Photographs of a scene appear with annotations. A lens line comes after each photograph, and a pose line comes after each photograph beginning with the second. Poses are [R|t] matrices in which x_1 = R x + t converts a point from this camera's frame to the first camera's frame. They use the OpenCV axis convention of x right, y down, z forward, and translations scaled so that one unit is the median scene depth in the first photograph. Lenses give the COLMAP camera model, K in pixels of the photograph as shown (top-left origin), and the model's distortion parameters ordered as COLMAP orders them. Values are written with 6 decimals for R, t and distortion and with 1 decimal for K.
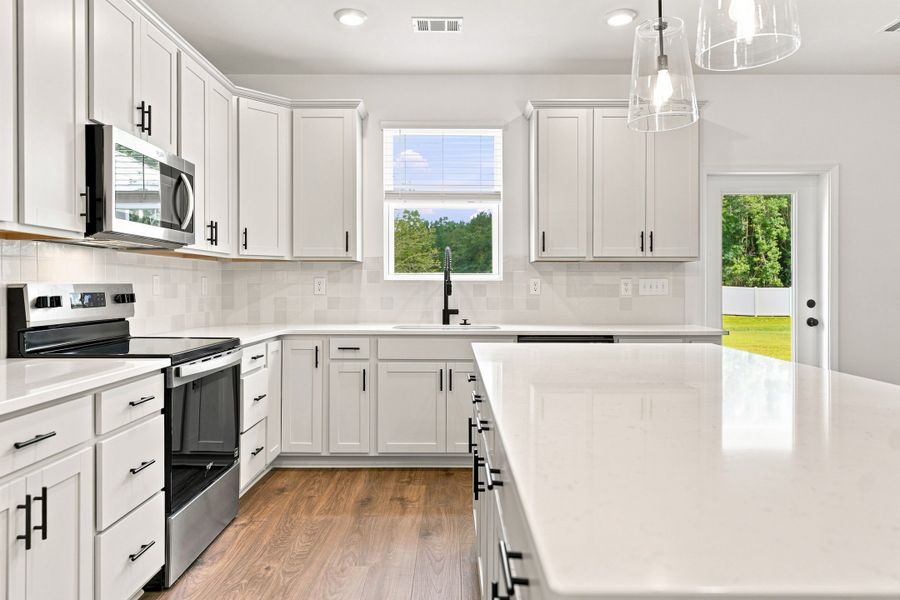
lens RADIAL K [[600.3, 0, 451.7], [0, 600.3, 291.0], [0, 0, 1]] dist [0.004020, 0.000810]
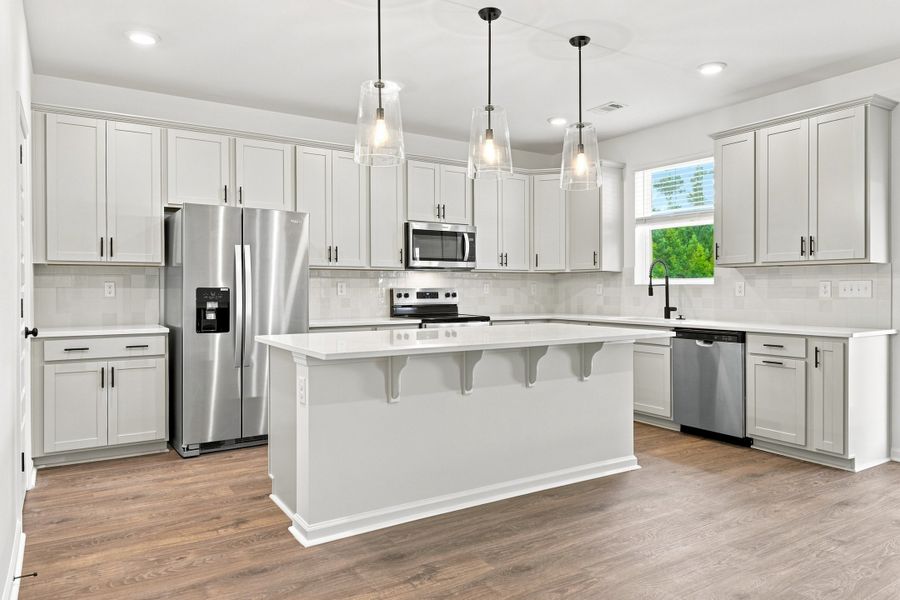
lens RADIAL K [[600.3, 0, 456.4], [0, 600.3, 293.8], [0, 0, 1]] dist [0.004020, 0.000810]
pose [[0.519388, 0.005268, -0.854522, 0.848754], [-0.006305, 0.999977, 0.002332, 0.002402], [0.854515, 0.004177, 0.519410, -0.049750]]
